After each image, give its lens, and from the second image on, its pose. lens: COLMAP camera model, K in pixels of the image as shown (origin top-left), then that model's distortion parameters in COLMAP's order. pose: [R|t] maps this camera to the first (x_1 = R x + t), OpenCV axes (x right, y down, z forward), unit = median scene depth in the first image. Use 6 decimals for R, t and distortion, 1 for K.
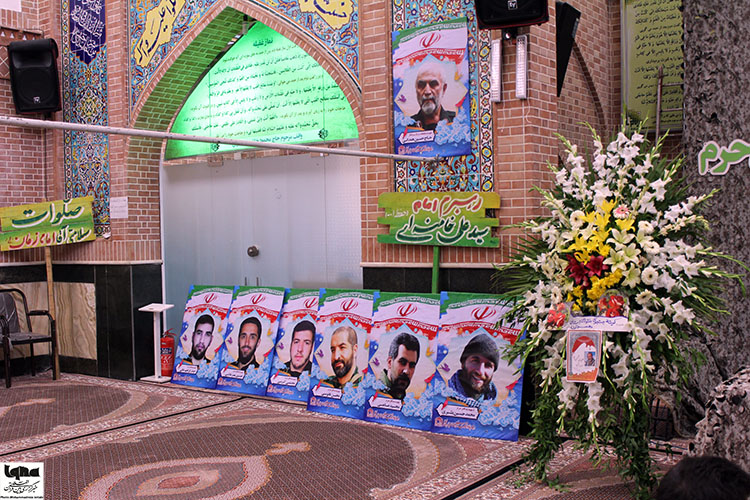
lens RADIAL K [[867.6, 0, 373.0], [0, 867.6, 252.9], [0, 0, 1]] dist [-0.013708, 0.000000]
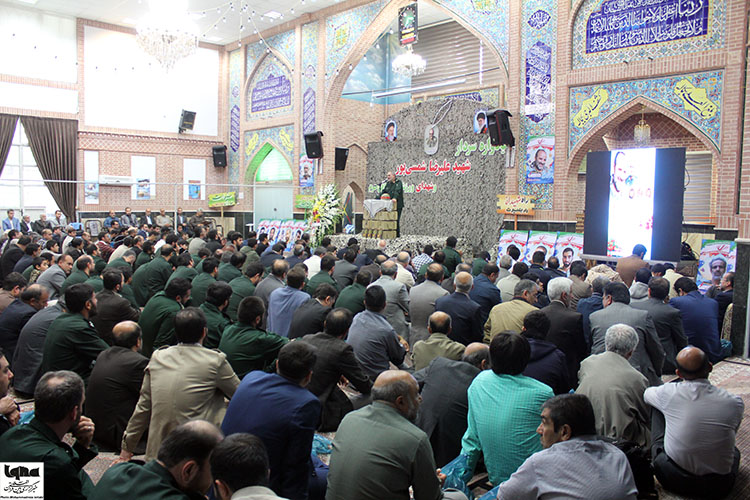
lens RADIAL K [[647.9, 0, 375.6], [0, 647.9, 246.6], [0, 0, 1]] dist [-0.006696, -0.000628]
pose [[0.980702, 0.040786, -0.191205, 0.744893], [-0.033100, 0.998517, 0.043223, 0.021757], [0.192684, -0.036060, 0.980598, -1.458477]]
